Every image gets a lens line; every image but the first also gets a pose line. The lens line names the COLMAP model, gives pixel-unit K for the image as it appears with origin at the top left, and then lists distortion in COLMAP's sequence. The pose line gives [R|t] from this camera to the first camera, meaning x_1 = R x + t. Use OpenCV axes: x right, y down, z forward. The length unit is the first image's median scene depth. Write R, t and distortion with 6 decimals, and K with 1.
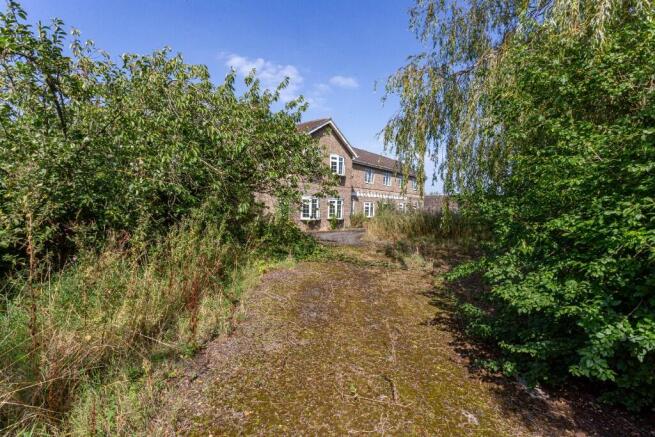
lens RADIAL K [[323.2, 0, 327.2], [0, 323.2, 217.8], [0, 0, 1]] dist [0.003435, 0.001068]
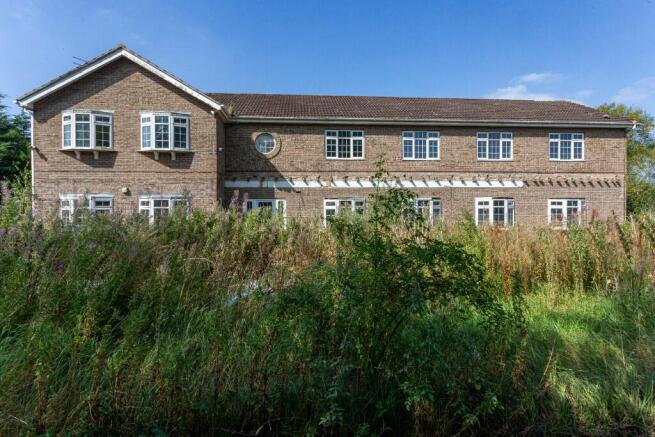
lens RADIAL K [[323.2, 0, 327.6], [0, 323.2, 220.1], [0, 0, 1]] dist [0.003435, 0.001068]
pose [[0.667033, -0.007723, -0.744988, 0.422536], [0.001167, 0.999956, -0.009321, -0.013136], [0.745027, 0.005348, 0.667013, 0.609818]]
